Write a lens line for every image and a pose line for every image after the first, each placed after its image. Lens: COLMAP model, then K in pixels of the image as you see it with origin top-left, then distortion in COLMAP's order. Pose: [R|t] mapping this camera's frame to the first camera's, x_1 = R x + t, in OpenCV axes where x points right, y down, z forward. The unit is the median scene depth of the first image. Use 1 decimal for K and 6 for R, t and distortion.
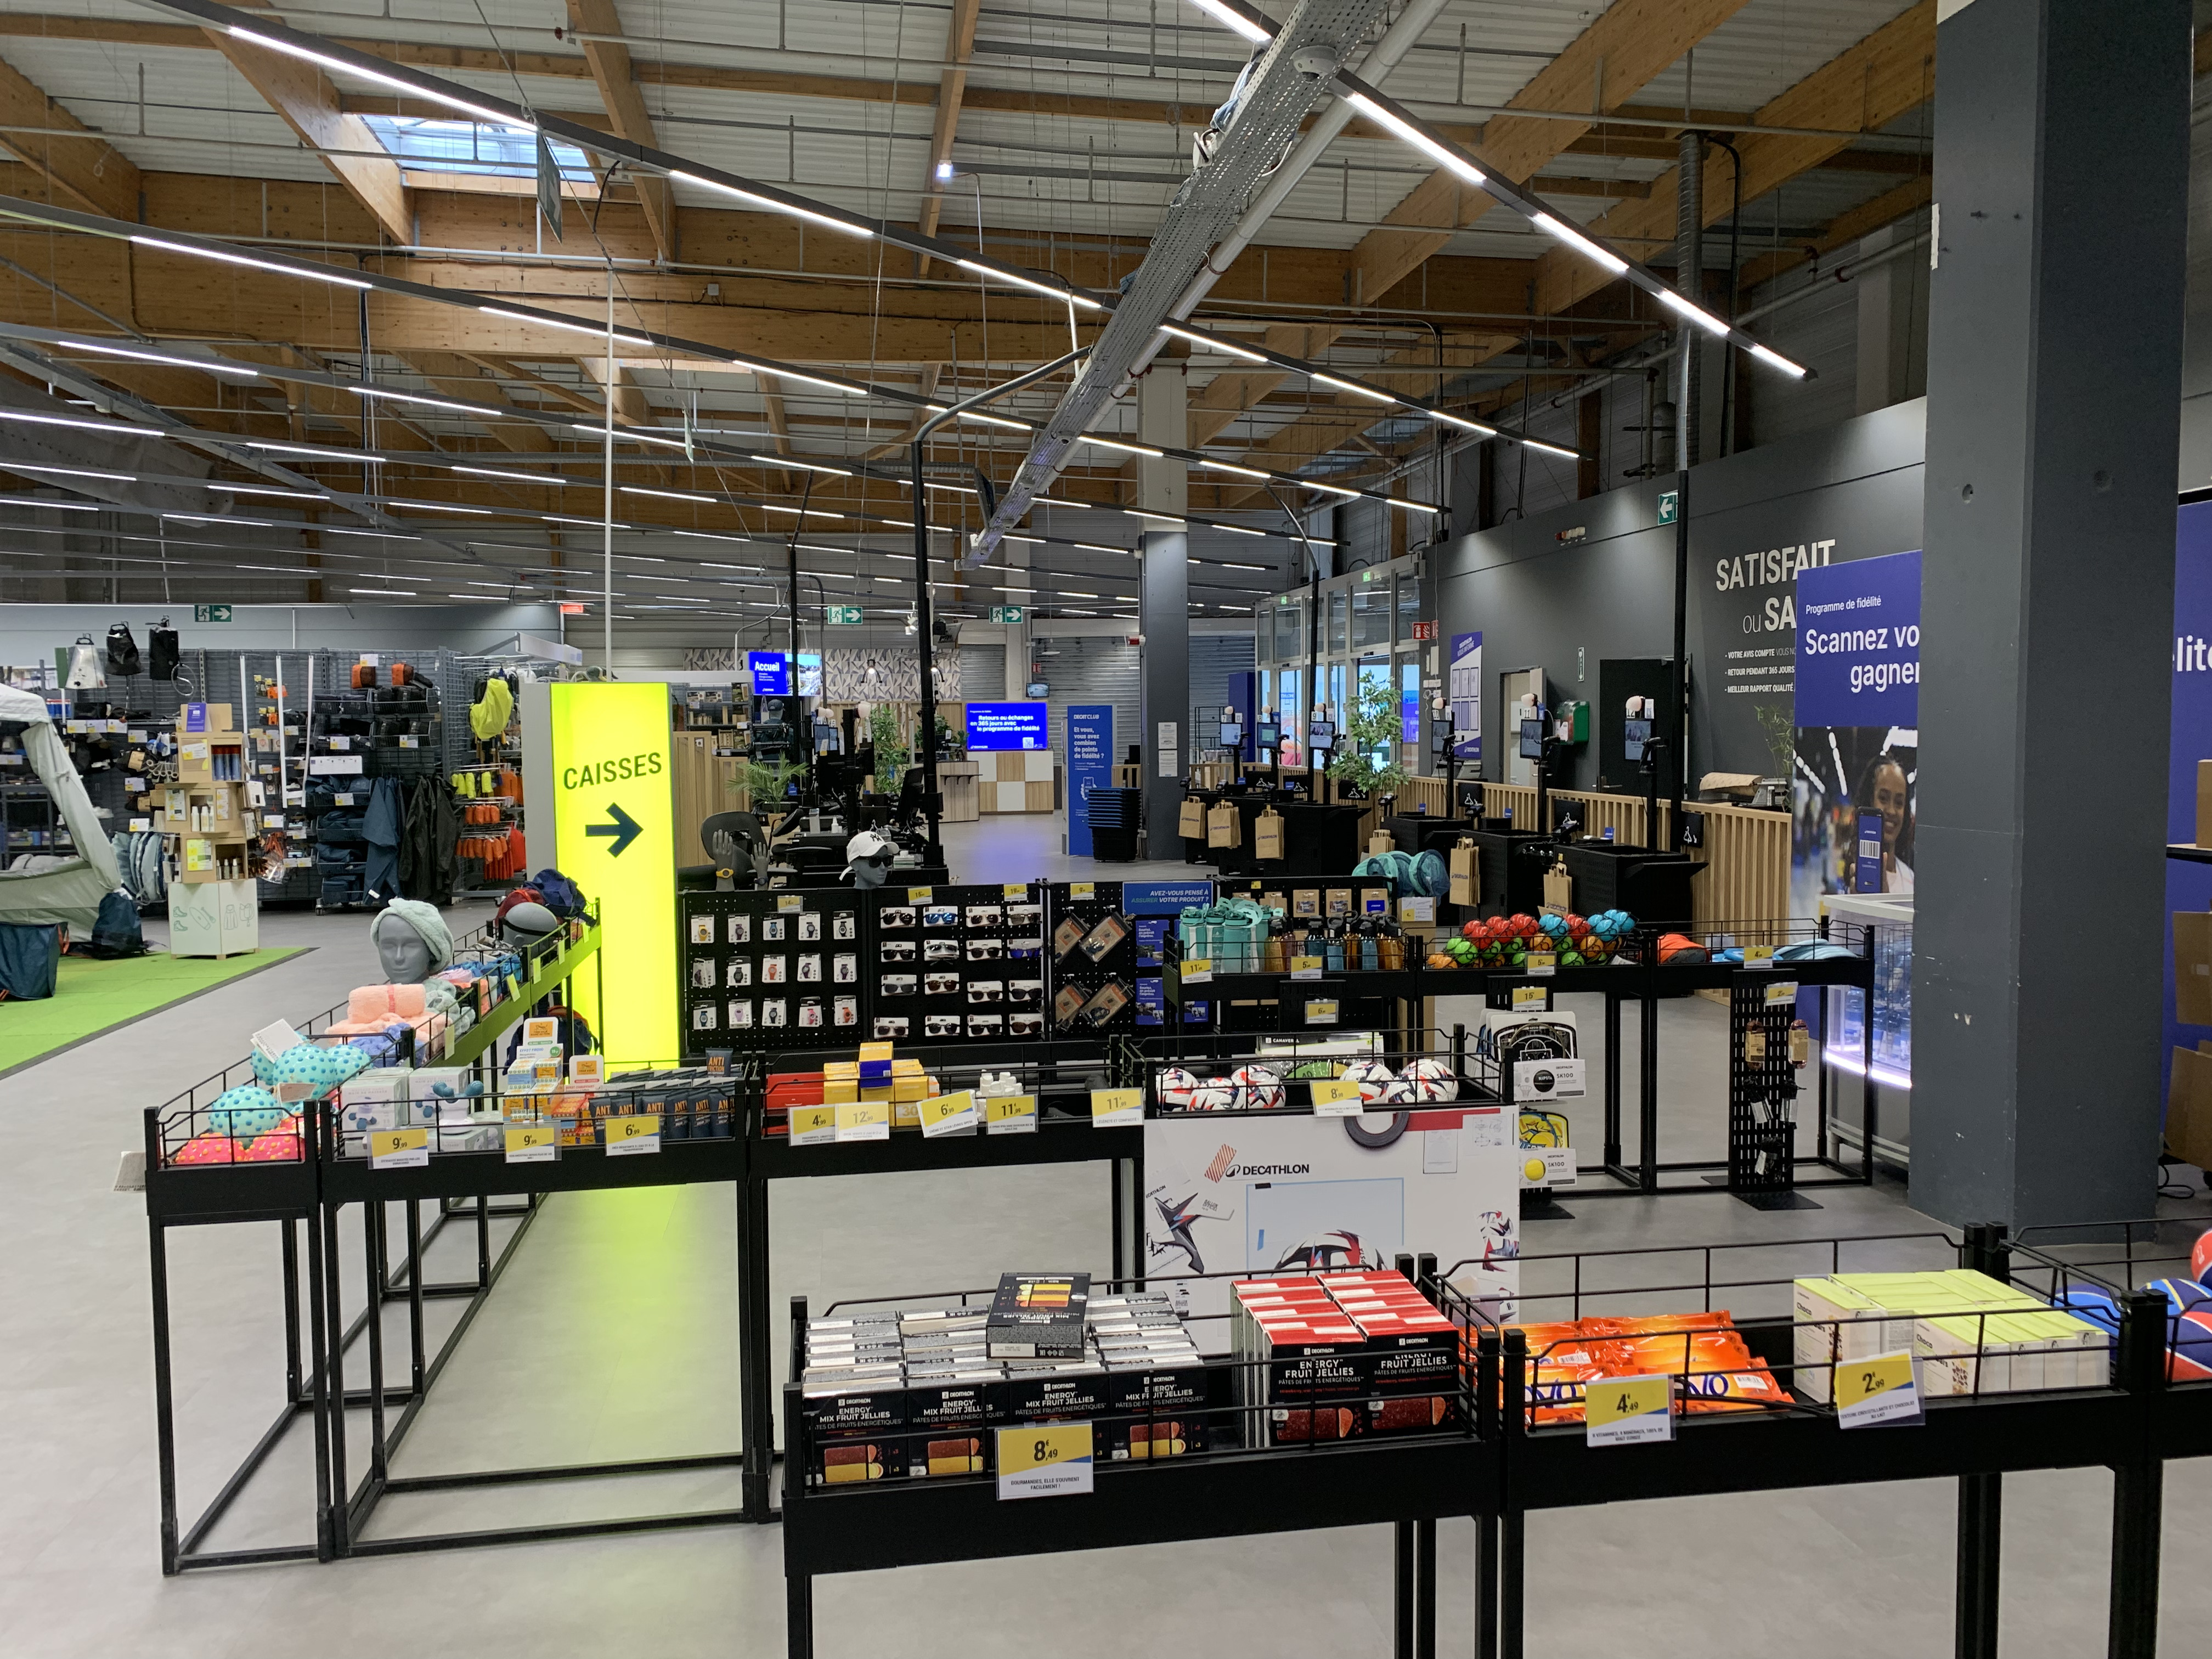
lens RADIAL K [[1658.3, 0, 1113.7], [0, 1658.3, 850.4], [0, 0, 1]] dist [0.068121, -0.054775]
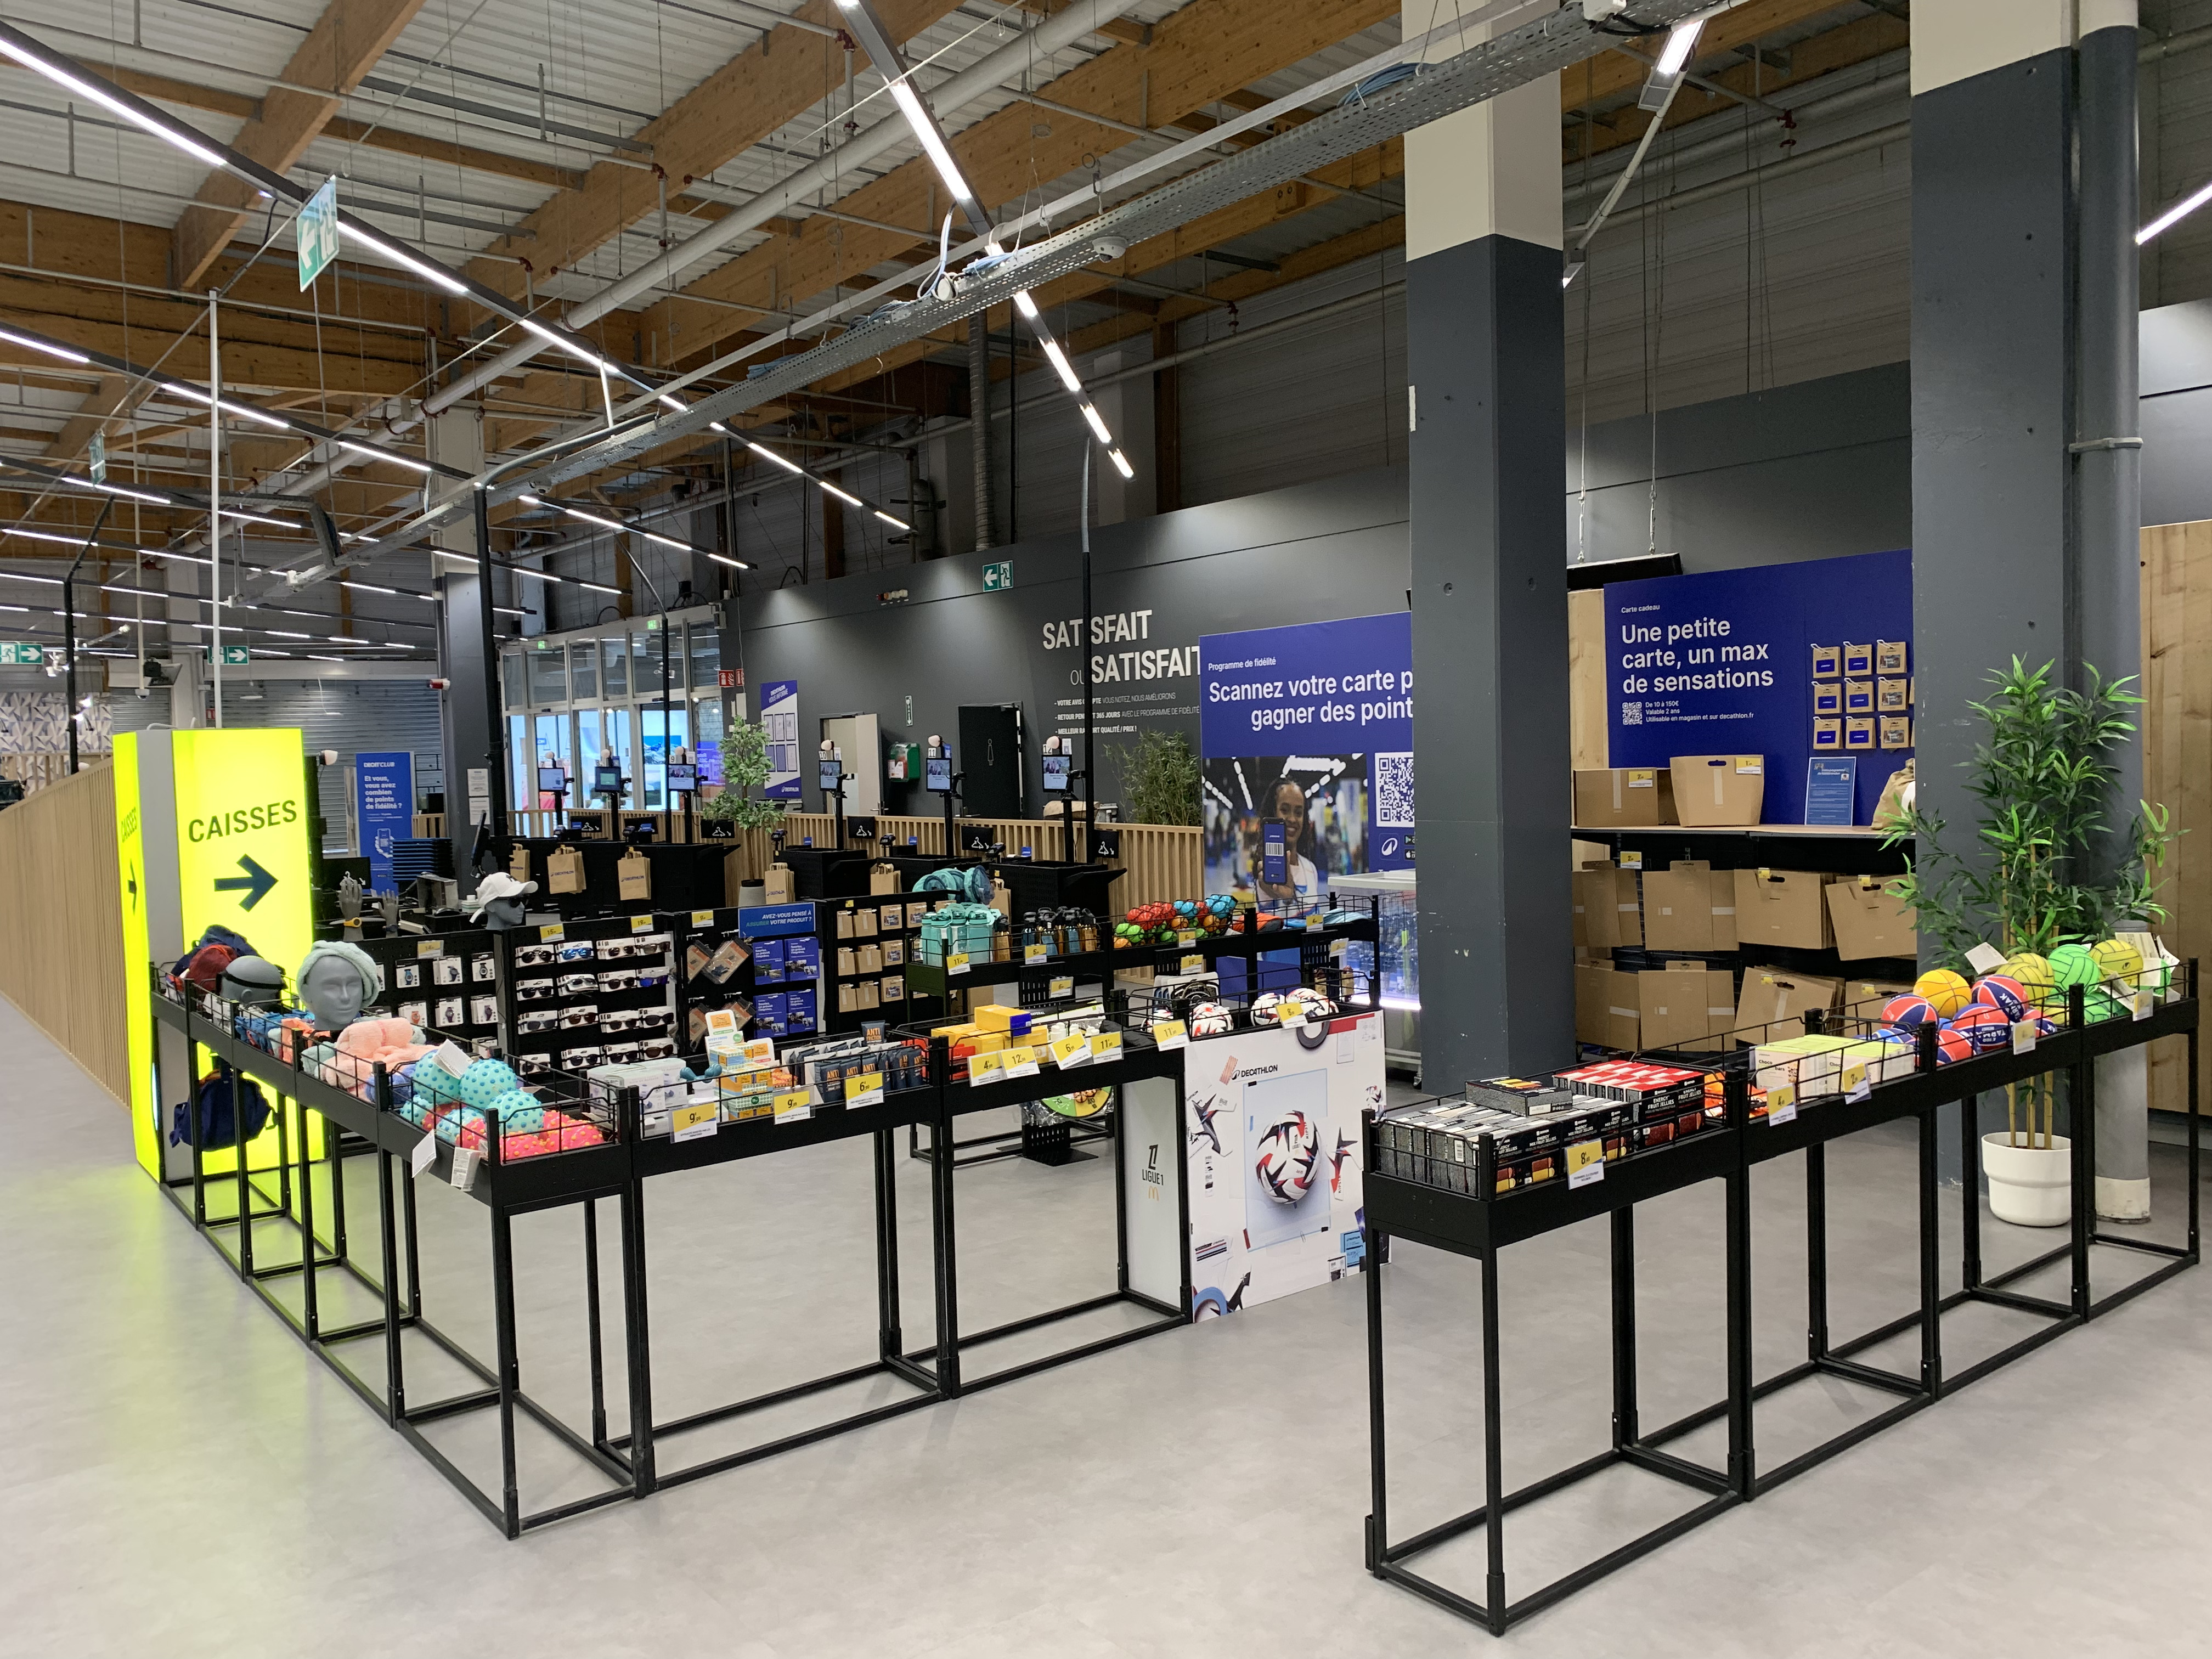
lens RADIAL K [[1658.3, 0, 1093.4], [0, 1658.3, 836.9], [0, 0, 1]] dist [0.068121, -0.054775]
pose [[0.869364, -0.040313, 0.492525, -0.323521], [0.058254, 0.998078, -0.021133, 0.009153], [-0.490727, 0.047064, 0.870042, -0.064289]]
